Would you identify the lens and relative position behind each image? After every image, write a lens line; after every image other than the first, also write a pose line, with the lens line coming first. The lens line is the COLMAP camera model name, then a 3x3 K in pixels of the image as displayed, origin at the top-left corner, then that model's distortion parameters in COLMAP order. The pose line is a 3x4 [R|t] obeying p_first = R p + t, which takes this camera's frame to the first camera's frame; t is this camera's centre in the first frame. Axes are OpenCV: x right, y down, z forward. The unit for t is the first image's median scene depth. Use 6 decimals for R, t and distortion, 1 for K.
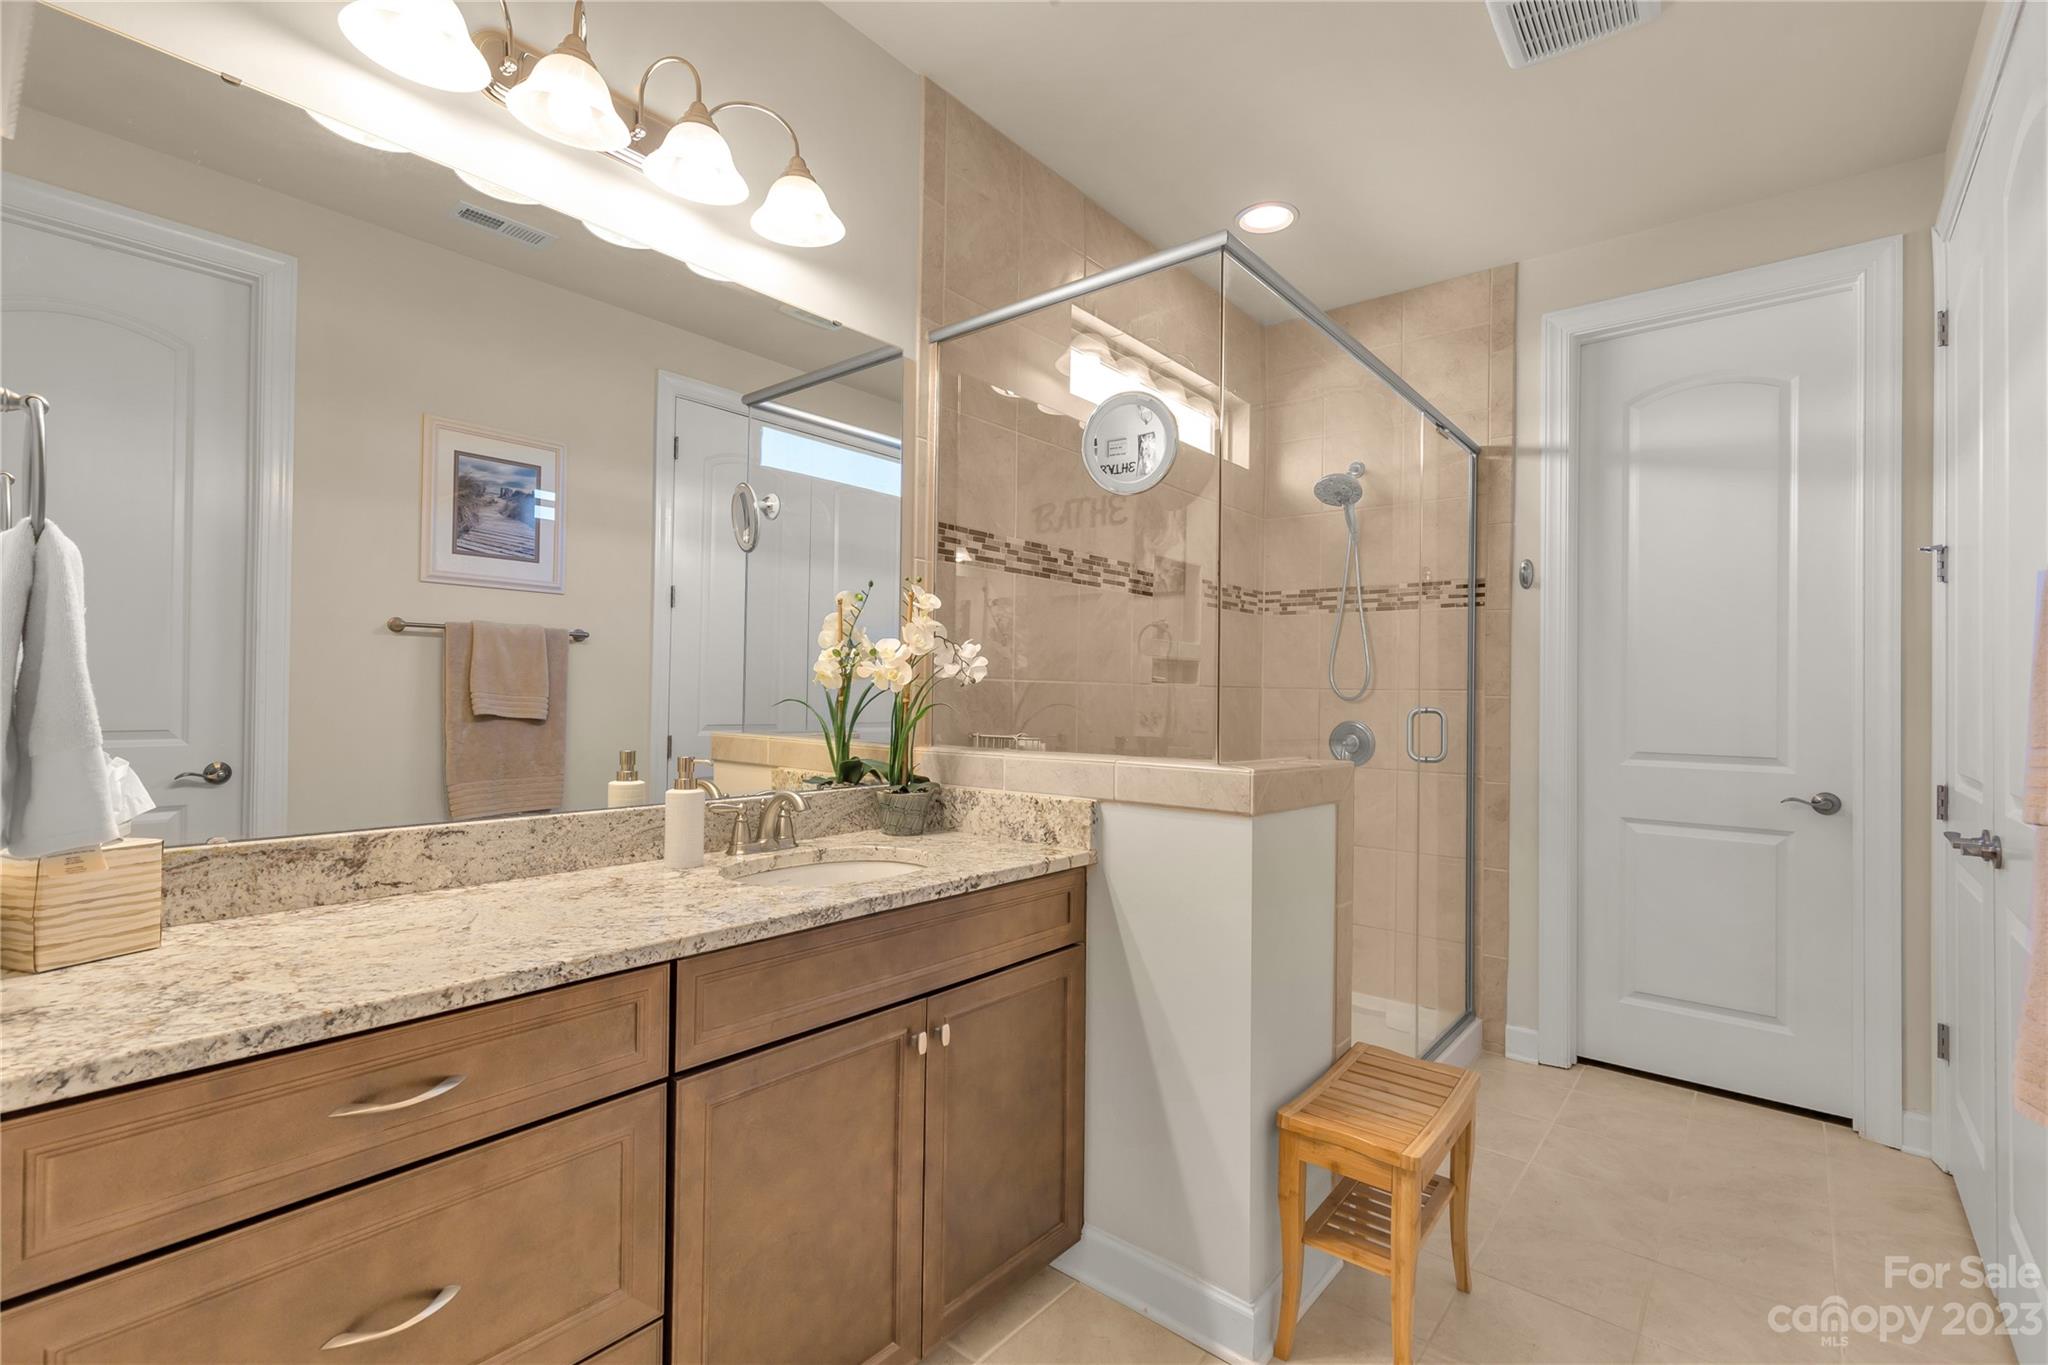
lens RADIAL K [[921.5, 0, 1014.2], [0, 921.5, 696.5], [0, 0, 1]] dist [0.004861, 0.000029]
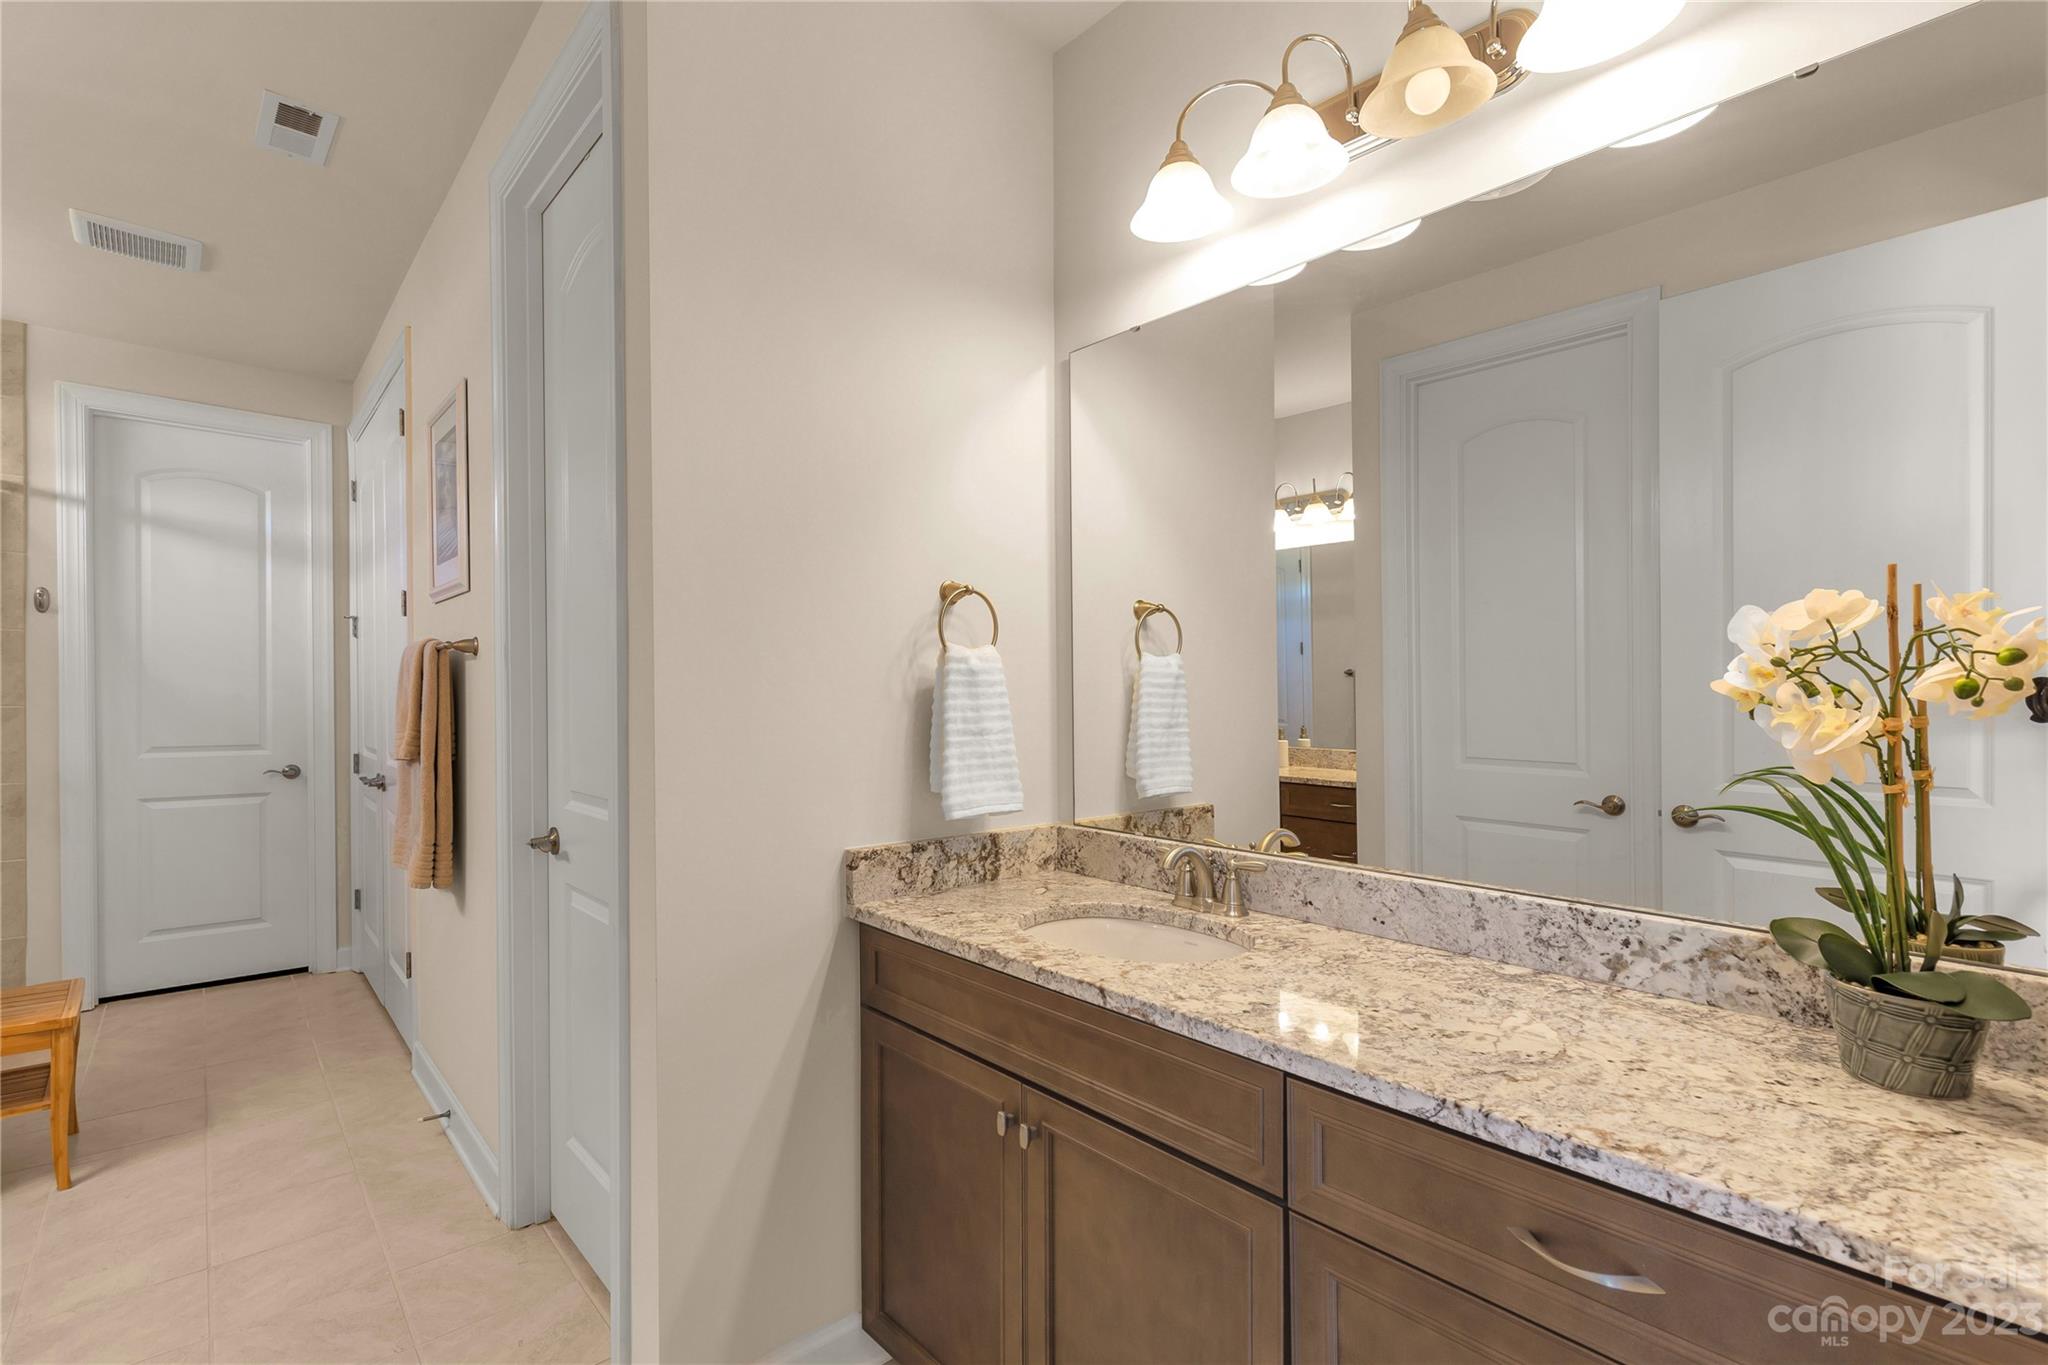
lens RADIAL K [[921.5, 0, 1015.7], [0, 921.5, 694.9], [0, 0, 1]] dist [0.004861, 0.000029]
pose [[0.150646, -0.010253, 0.988535, -0.475317], [0.001808, 0.999947, 0.010096, -0.027185], [-0.988586, 0.000267, 0.150657, -0.440072]]
